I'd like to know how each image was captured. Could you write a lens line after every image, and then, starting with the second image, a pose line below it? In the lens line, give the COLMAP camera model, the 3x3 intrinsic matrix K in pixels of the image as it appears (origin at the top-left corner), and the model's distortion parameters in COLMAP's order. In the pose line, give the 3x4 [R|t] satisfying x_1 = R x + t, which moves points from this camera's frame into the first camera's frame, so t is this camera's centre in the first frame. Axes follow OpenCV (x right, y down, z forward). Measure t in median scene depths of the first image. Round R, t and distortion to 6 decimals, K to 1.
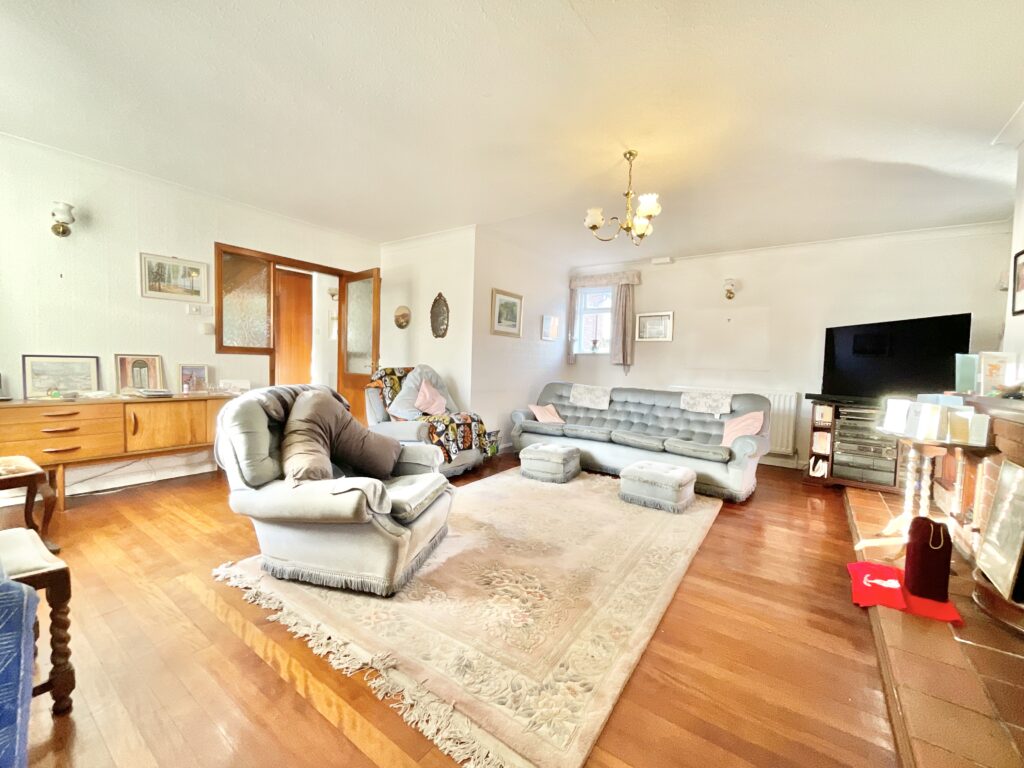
lens RADIAL K [[417.7, 0, 512.0], [0, 417.7, 384.0], [0, 0, 1]] dist [-0.000568, -0.000039]
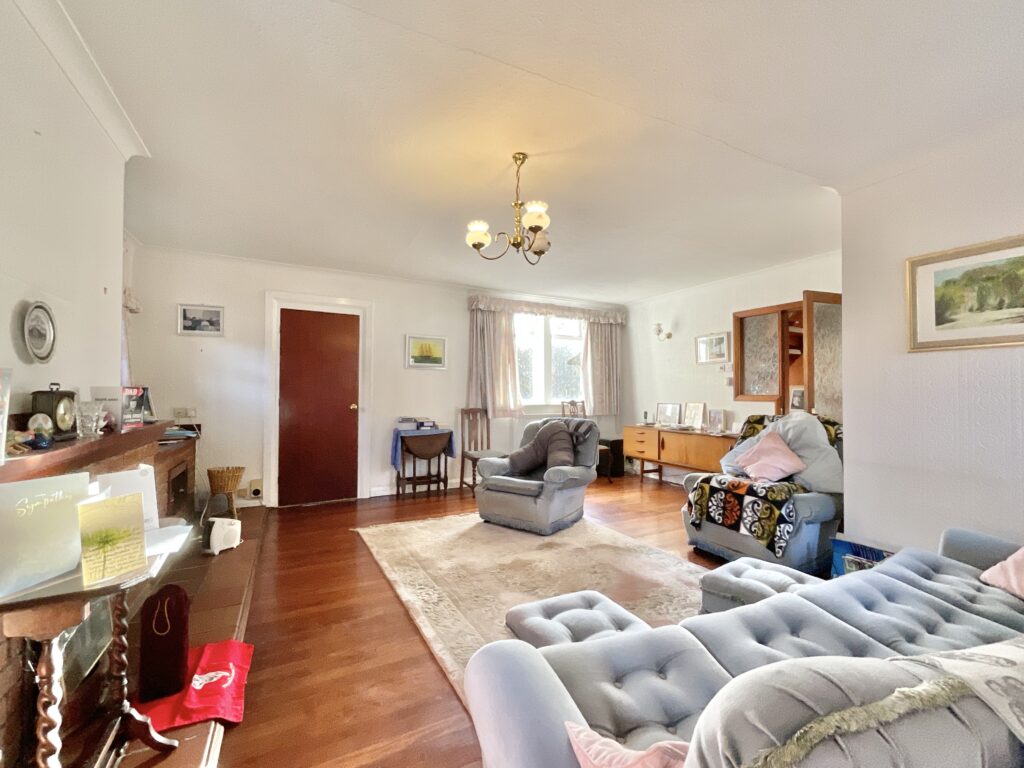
lens RADIAL K [[417.7, 0, 512.0], [0, 417.7, 384.0], [0, 0, 1]] dist [-0.000568, -0.000039]
pose [[-0.436120, -0.049949, -0.898501, 0.711848], [-0.054346, 0.998098, -0.029107, -0.051031], [0.898246, 0.036136, -0.438005, 0.956705]]
